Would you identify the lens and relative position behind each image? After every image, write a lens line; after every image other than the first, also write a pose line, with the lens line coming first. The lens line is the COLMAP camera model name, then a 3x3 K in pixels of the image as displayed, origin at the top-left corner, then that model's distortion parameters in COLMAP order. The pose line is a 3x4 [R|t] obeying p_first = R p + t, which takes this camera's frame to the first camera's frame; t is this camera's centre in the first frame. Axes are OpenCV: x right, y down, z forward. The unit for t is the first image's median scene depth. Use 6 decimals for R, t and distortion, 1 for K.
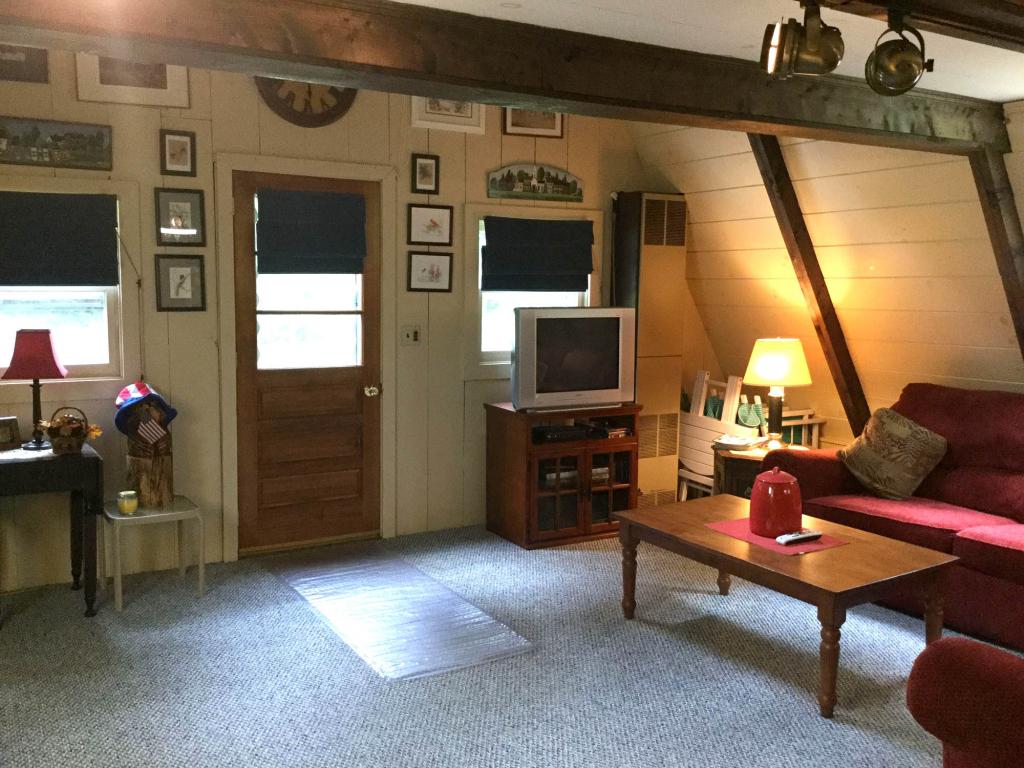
lens RADIAL K [[925.0, 0, 507.6], [0, 925.0, 384.7], [0, 0, 1]] dist [0.052324, -0.060612]
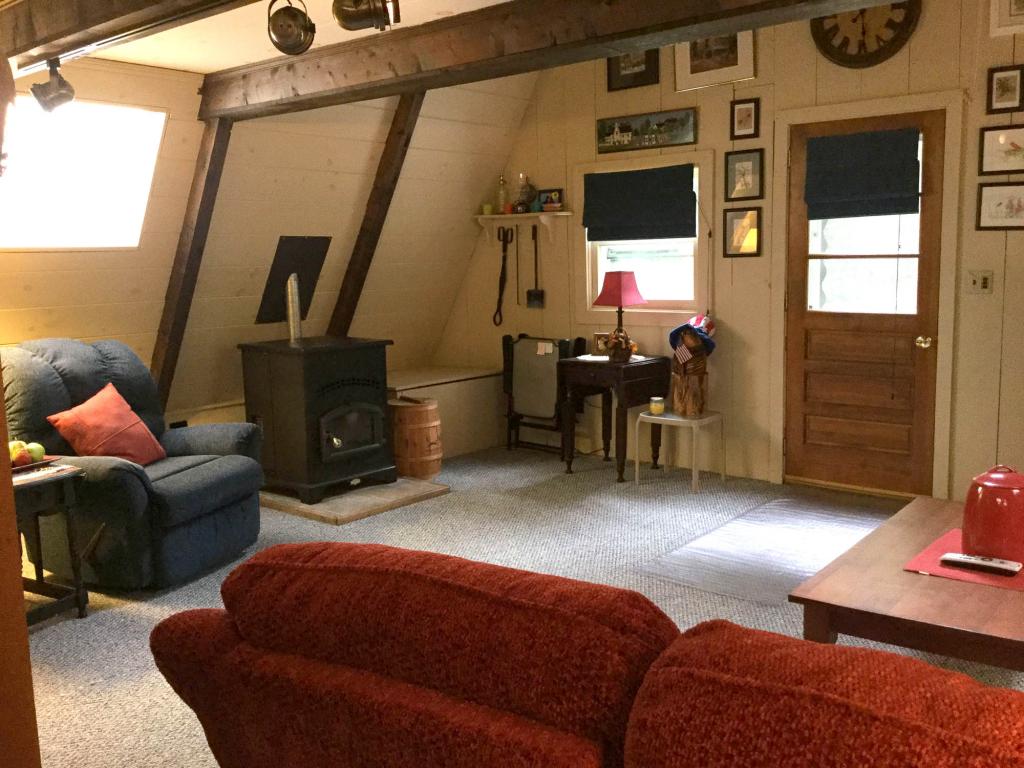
lens RADIAL K [[925.0, 0, 506.6], [0, 925.0, 385.7], [0, 0, 1]] dist [0.052324, -0.060612]
pose [[0.340682, 0.115194, -0.933095, 0.622255], [-0.078881, 0.992468, 0.093724, -0.004268], [0.936864, 0.041674, 0.347203, 0.313248]]
